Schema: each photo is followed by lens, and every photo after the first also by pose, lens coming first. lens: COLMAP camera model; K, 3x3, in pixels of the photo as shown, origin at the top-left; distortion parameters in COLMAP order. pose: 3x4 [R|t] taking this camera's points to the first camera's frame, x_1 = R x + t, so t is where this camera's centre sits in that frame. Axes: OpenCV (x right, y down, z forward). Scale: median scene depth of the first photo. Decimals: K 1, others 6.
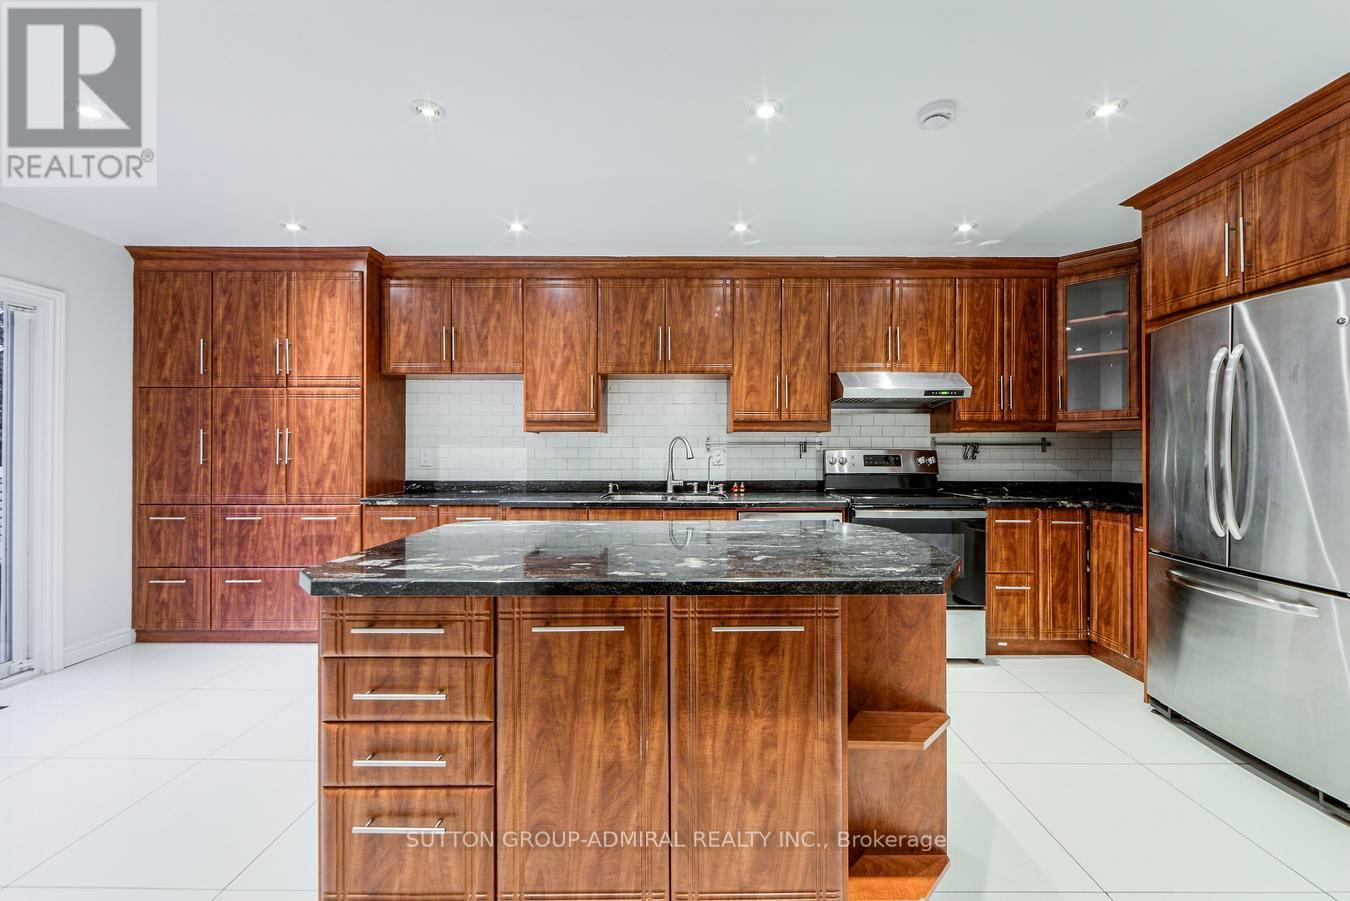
lens RADIAL K [[537.3, 0, 689.7], [0, 537.3, 450.4], [0, 0, 1]] dist [0.001137, -0.001641]
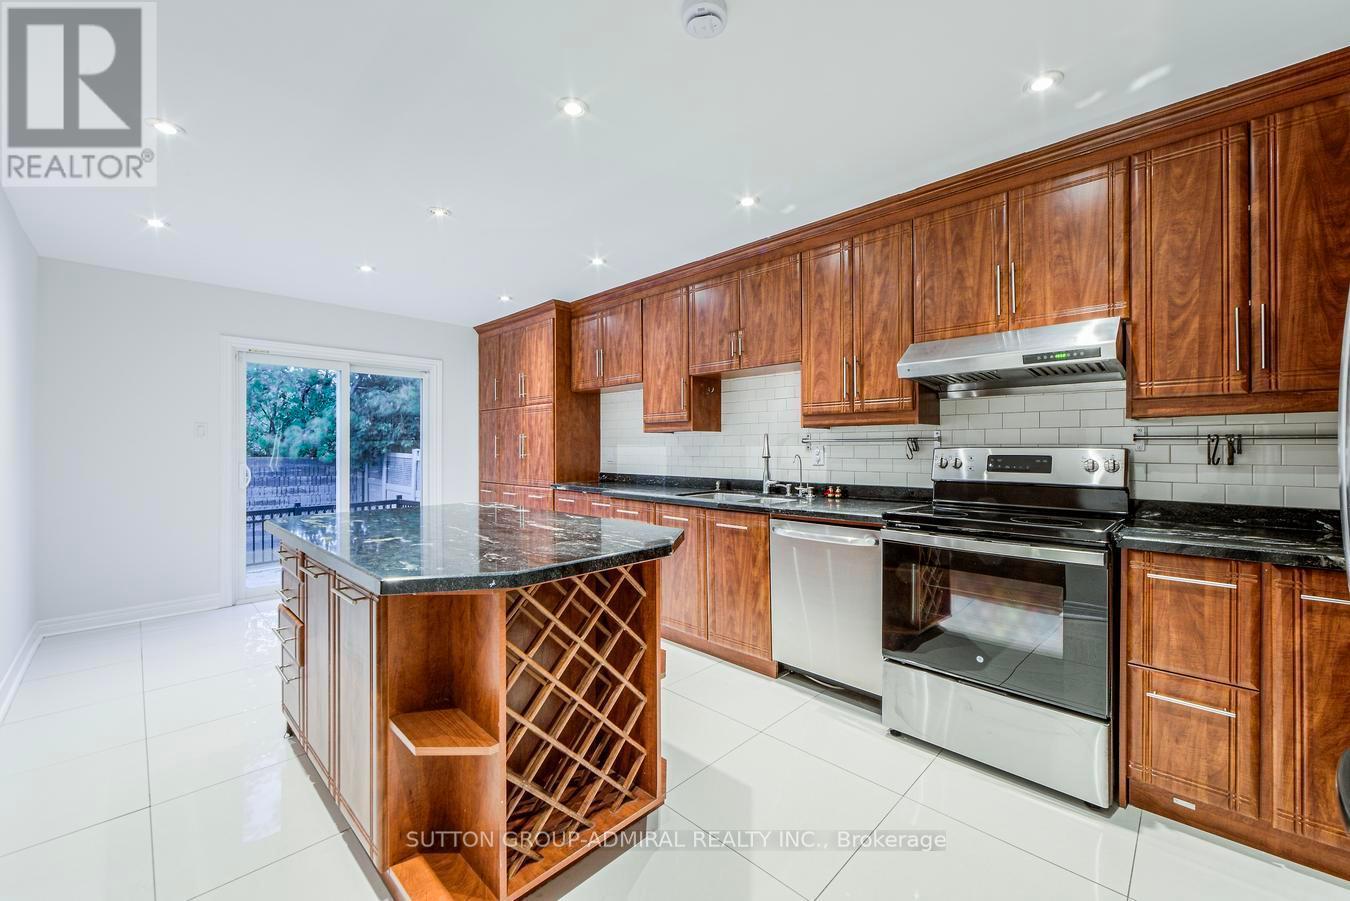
lens RADIAL K [[537.3, 0, 680.5], [0, 537.3, 449.3], [0, 0, 1]] dist [0.001137, -0.001641]
pose [[0.716088, 0.000465, -0.698009, 0.577140], [0.000305, 0.999999, 0.000979, -0.000306], [0.698010, -0.000914, 0.716088, 0.246439]]
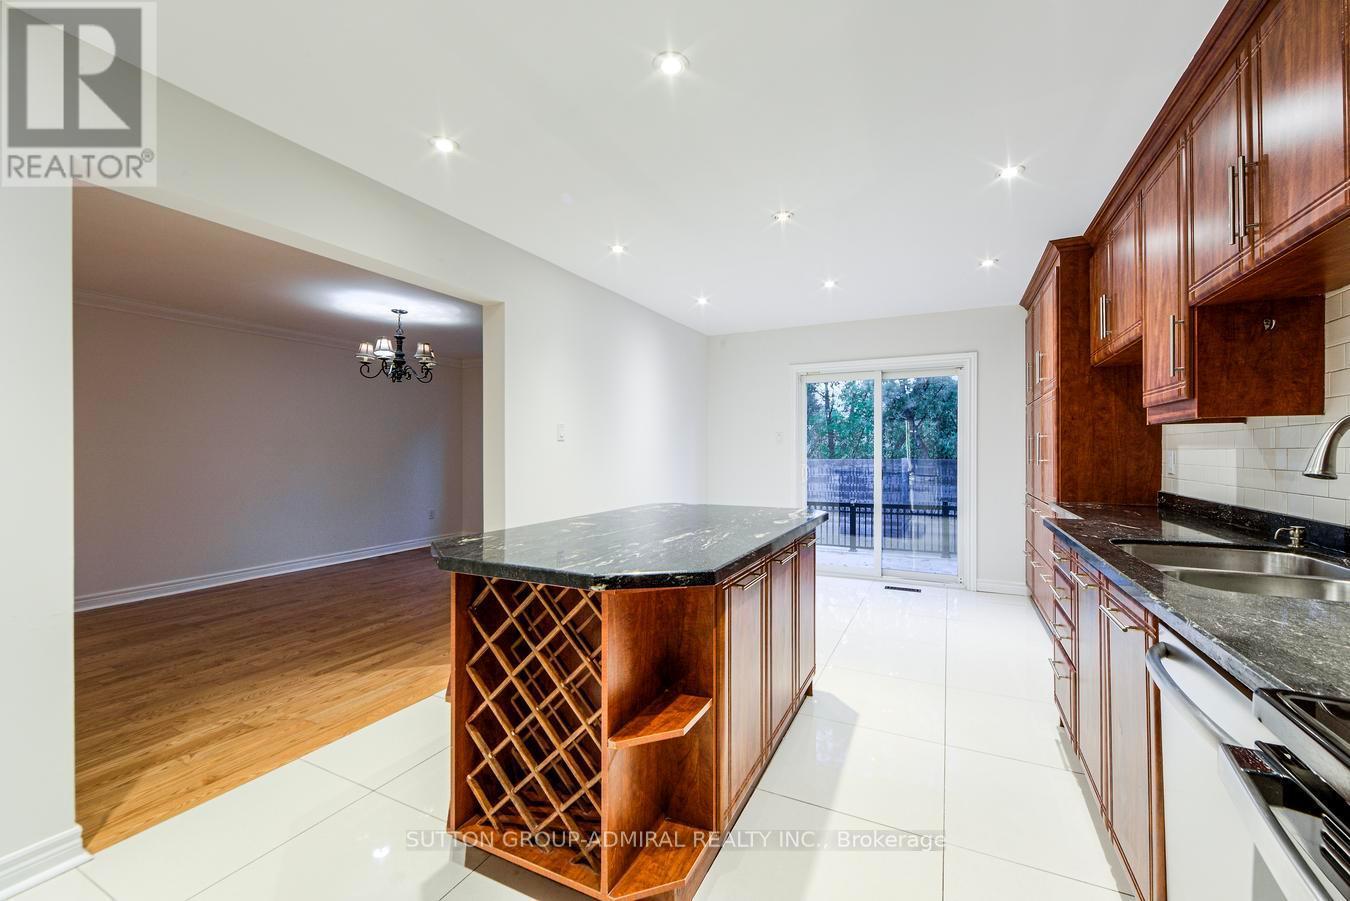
lens RADIAL K [[537.3, 0, 705.7], [0, 537.3, 450.8], [0, 0, 1]] dist [0.001137, -0.001641]
pose [[-0.423492, -0.001389, -0.905899, 0.536002], [-0.001503, 0.999999, -0.000831, -0.002247], [0.905899, 0.001010, -0.423493, 0.845000]]
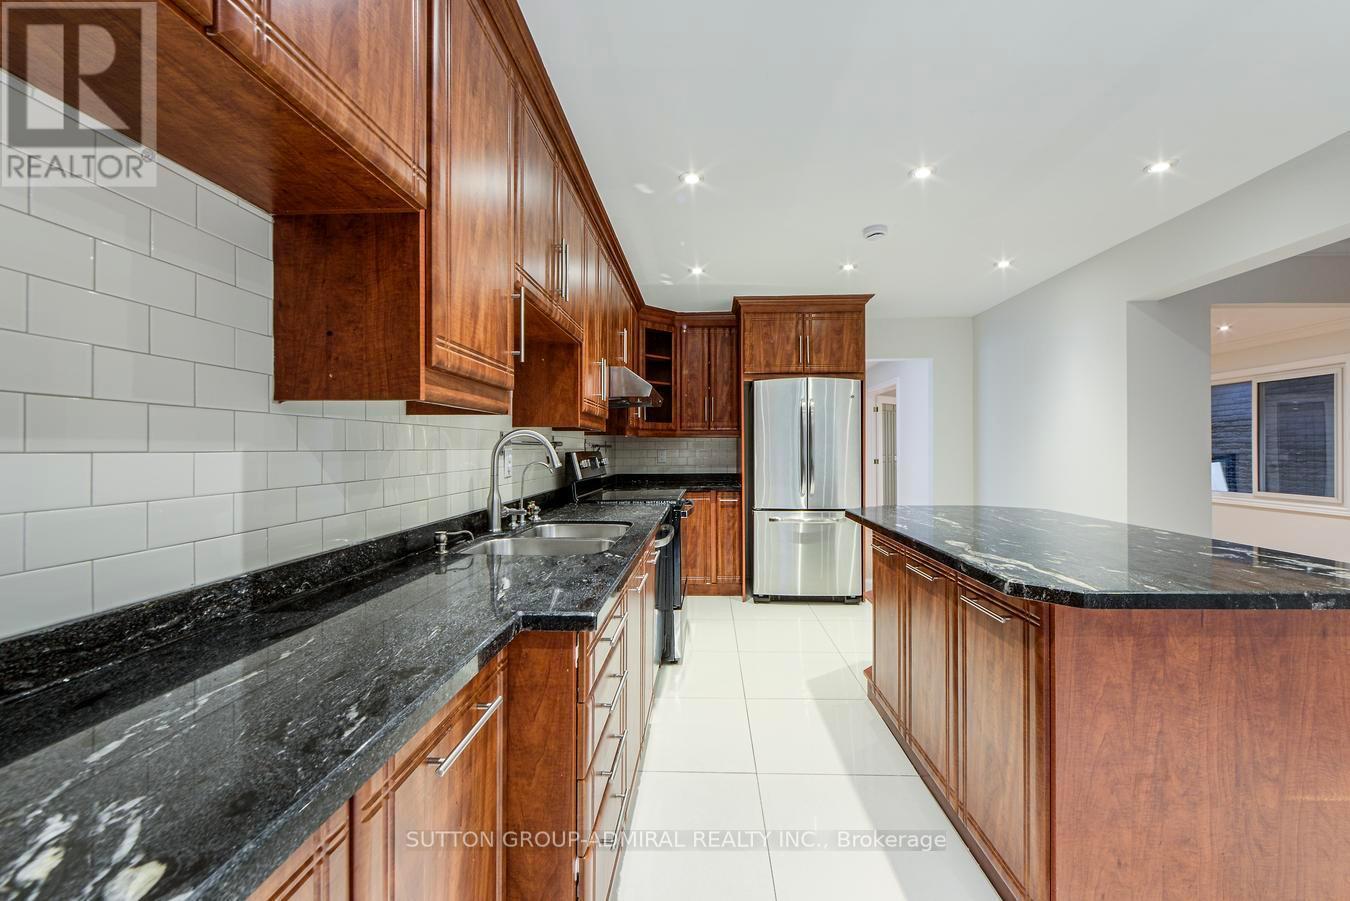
lens RADIAL K [[537.3, 0, 689.8], [0, 537.3, 447.6], [0, 0, 1]] dist [0.001137, -0.001641]
pose [[0.035125, 0.002299, 0.999380, -0.645060], [0.003337, 0.999992, -0.002418, -0.005697], [-0.999377, 0.003419, 0.035117, 0.877605]]
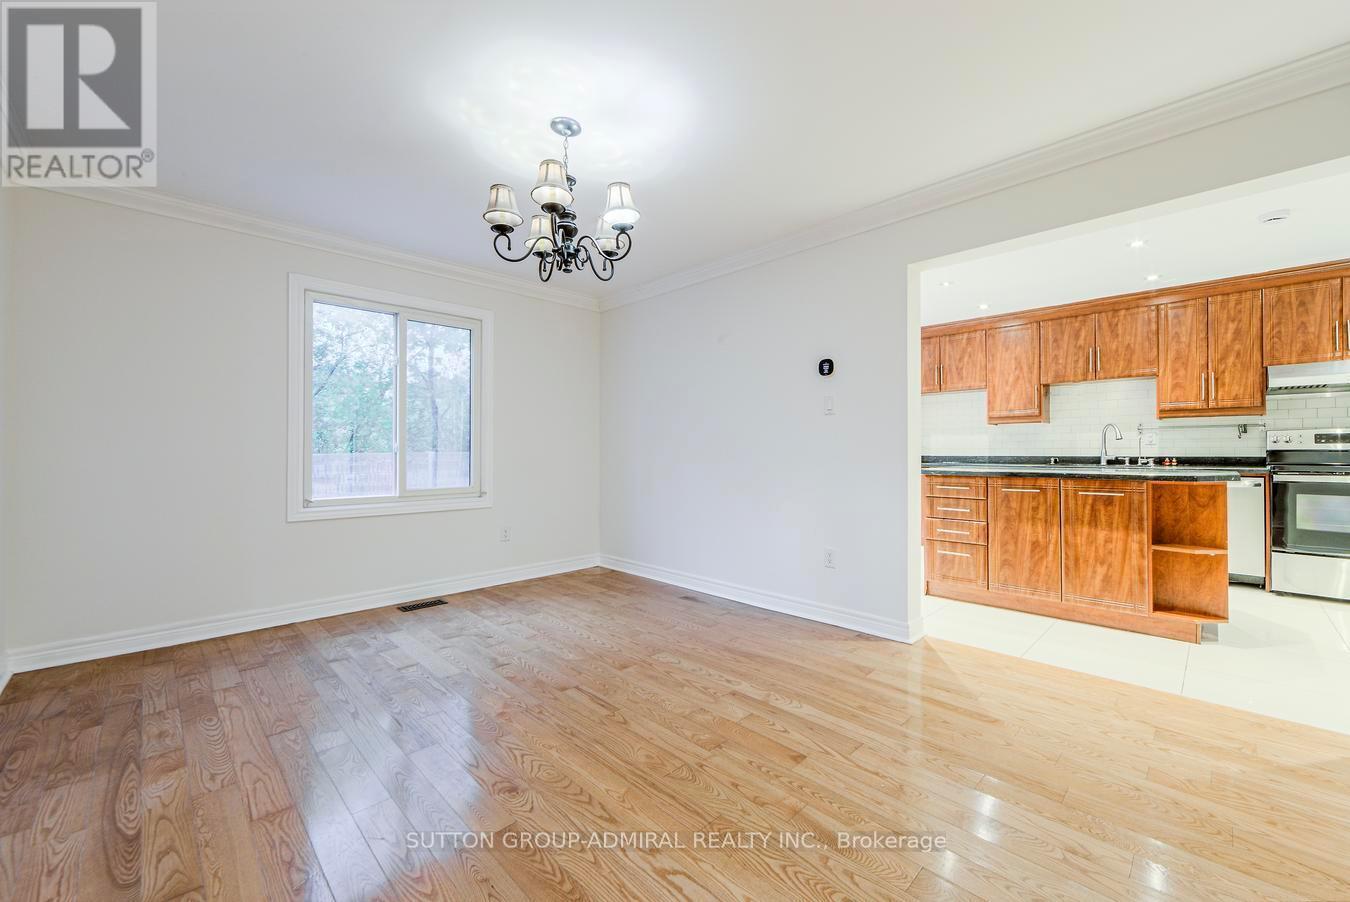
lens RADIAL K [[537.3, 0, 688.5], [0, 537.3, 446.9], [0, 0, 1]] dist [0.001137, -0.001641]
pose [[0.710866, -0.007698, -0.703285, 0.197651], [0.002066, 0.999959, -0.008857, 0.047674], [0.703324, 0.004843, 0.710853, -0.816141]]
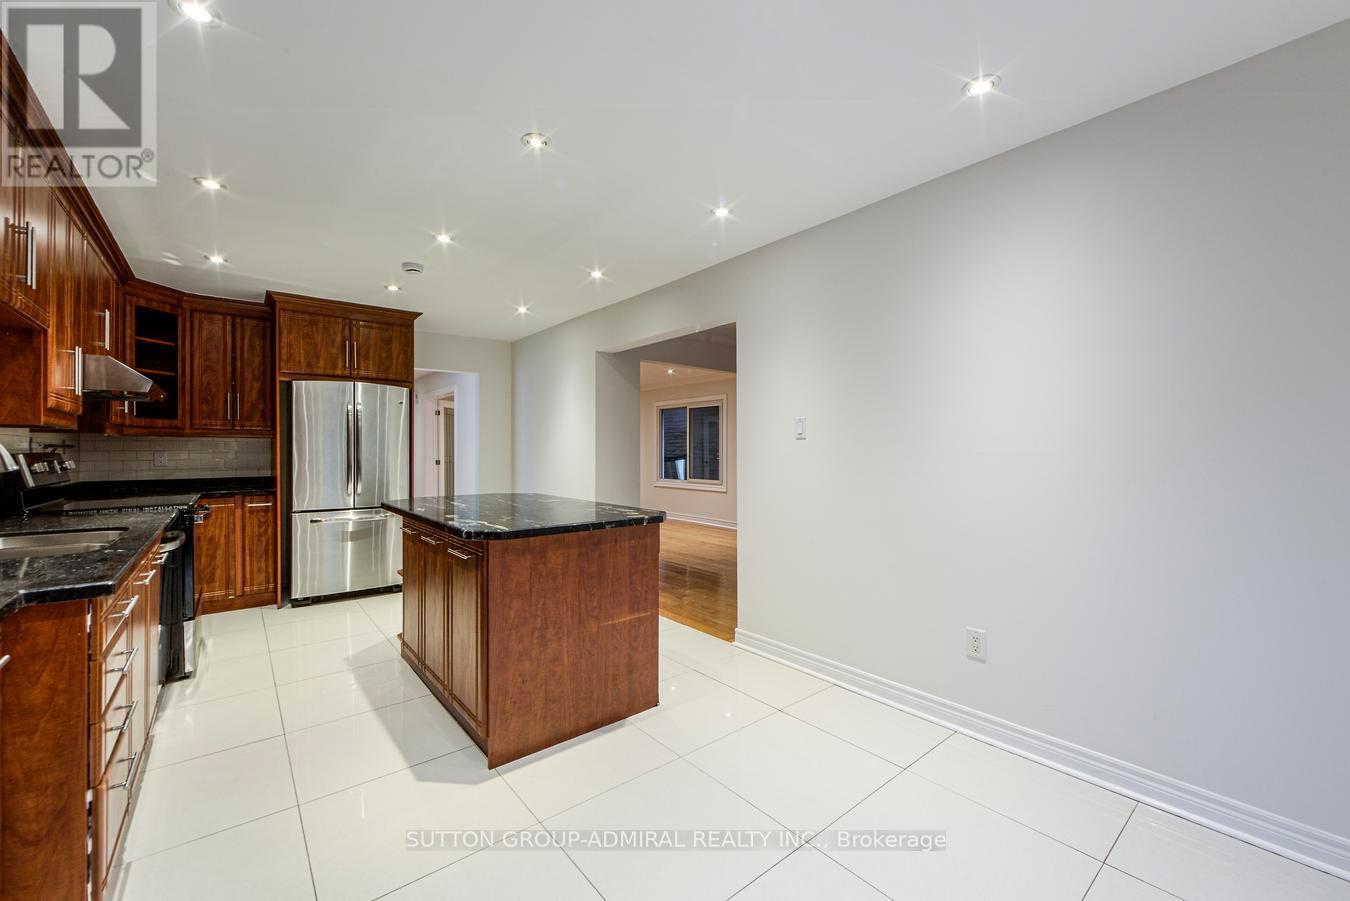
lens RADIAL K [[537.3, 0, 669.5], [0, 537.3, 451.3], [0, 0, 1]] dist [0.001137, -0.001641]
pose [[-0.629878, -0.002921, 0.776689, -0.890838], [-0.000472, 0.999994, 0.003377, -0.007057], [-0.776694, 0.001761, -0.629876, 0.875109]]
